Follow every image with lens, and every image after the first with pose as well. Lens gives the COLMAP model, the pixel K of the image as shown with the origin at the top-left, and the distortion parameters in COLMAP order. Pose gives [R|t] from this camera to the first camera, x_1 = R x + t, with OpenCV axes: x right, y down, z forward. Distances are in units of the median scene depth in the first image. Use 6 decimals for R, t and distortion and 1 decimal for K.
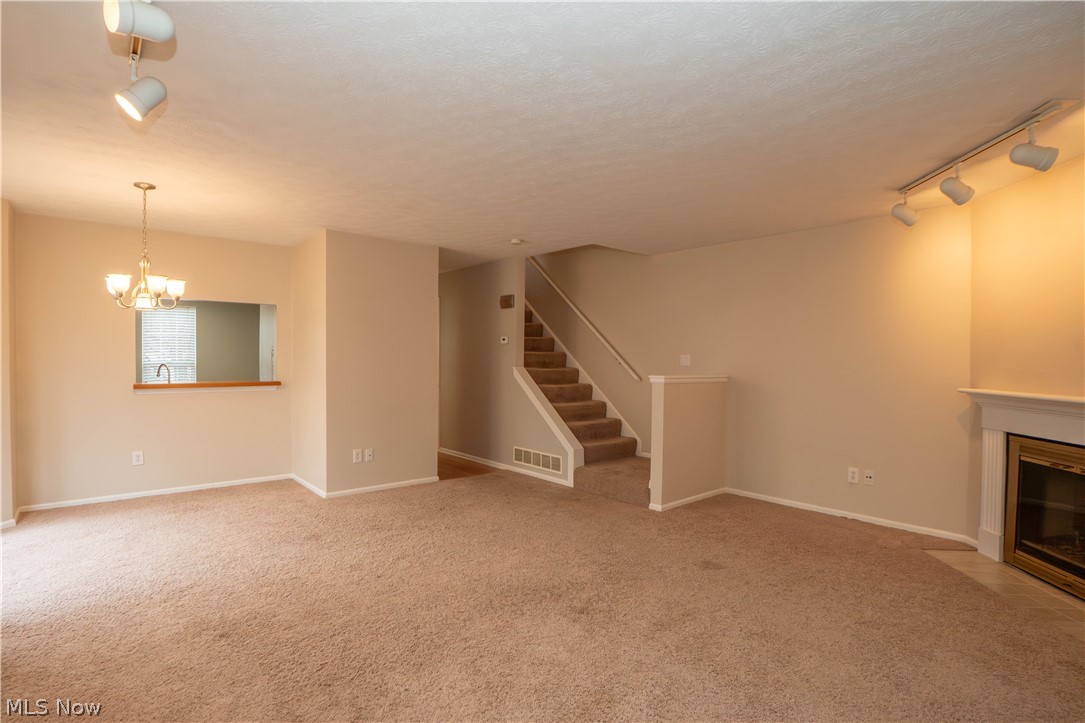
lens RADIAL K [[561.3, 0, 543.1], [0, 561.3, 359.9], [0, 0, 1]] dist [-0.033529, 0.004171]
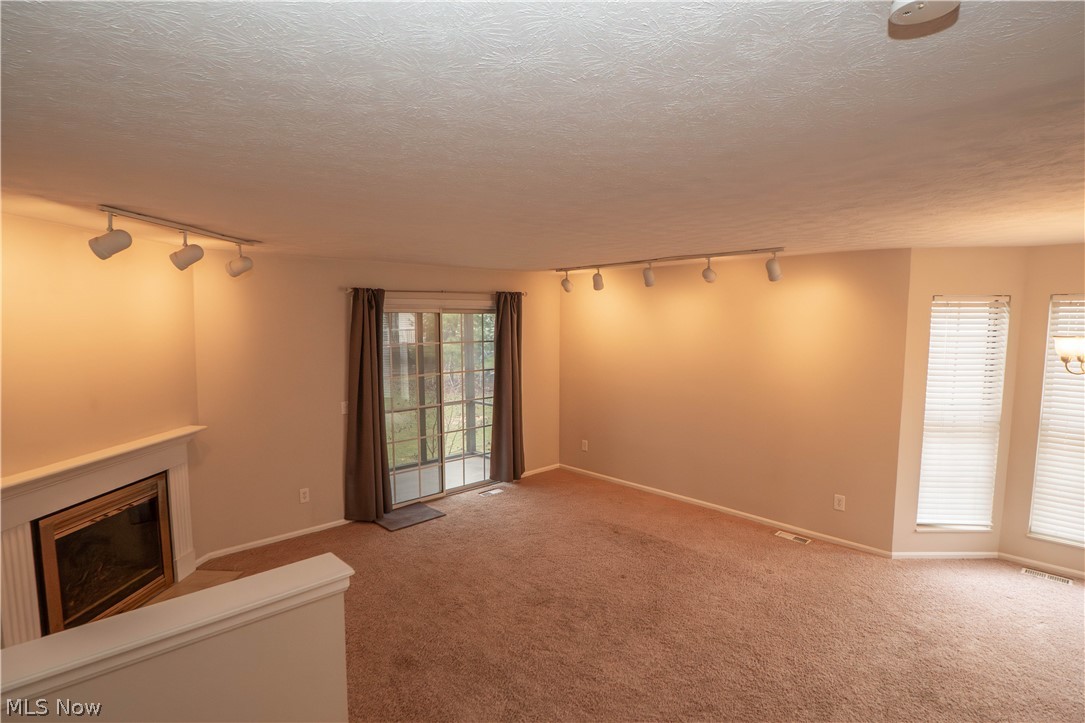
lens RADIAL K [[561.3, 0, 539.0], [0, 561.3, 368.8], [0, 0, 1]] dist [-0.033529, 0.004171]
pose [[-0.997233, -0.001202, -0.074325, 0.148534], [-0.008394, 0.995294, 0.096535, -0.166911], [0.073859, 0.096892, -0.992551, 1.734451]]
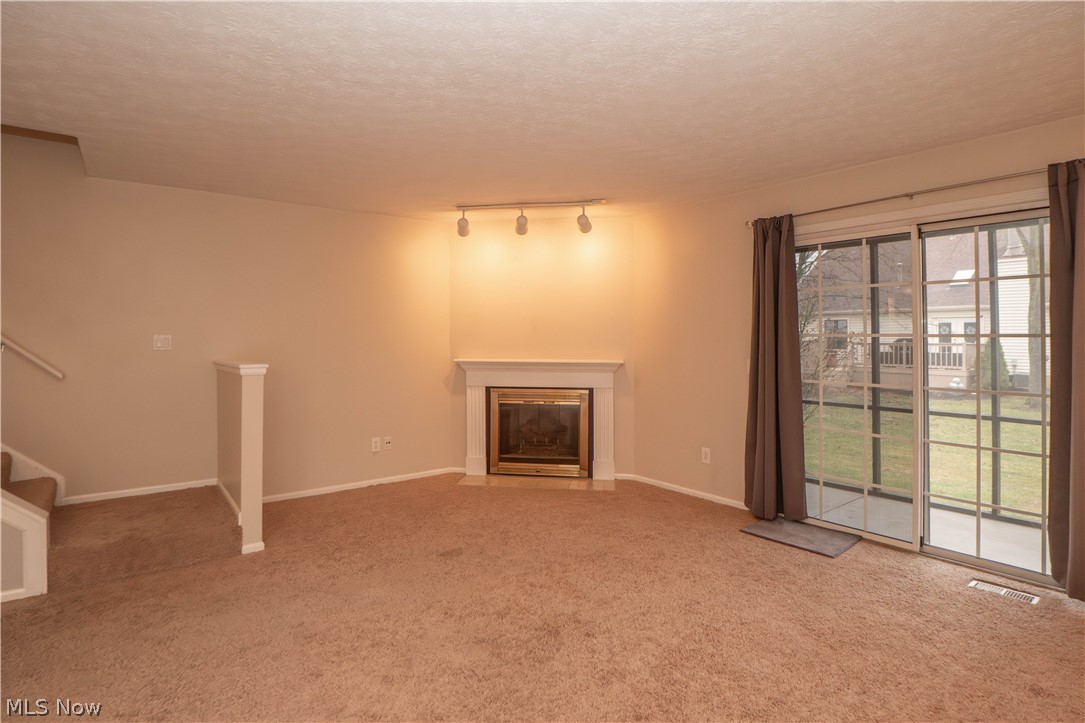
lens RADIAL K [[561.3, 0, 519.5], [0, 561.3, 327.0], [0, 0, 1]] dist [-0.033529, 0.004171]
pose [[0.063174, 0.005595, 0.997987, -0.616294], [0.006342, 0.999962, -0.006008, -0.017035], [-0.997982, 0.006709, 0.063136, 0.771017]]
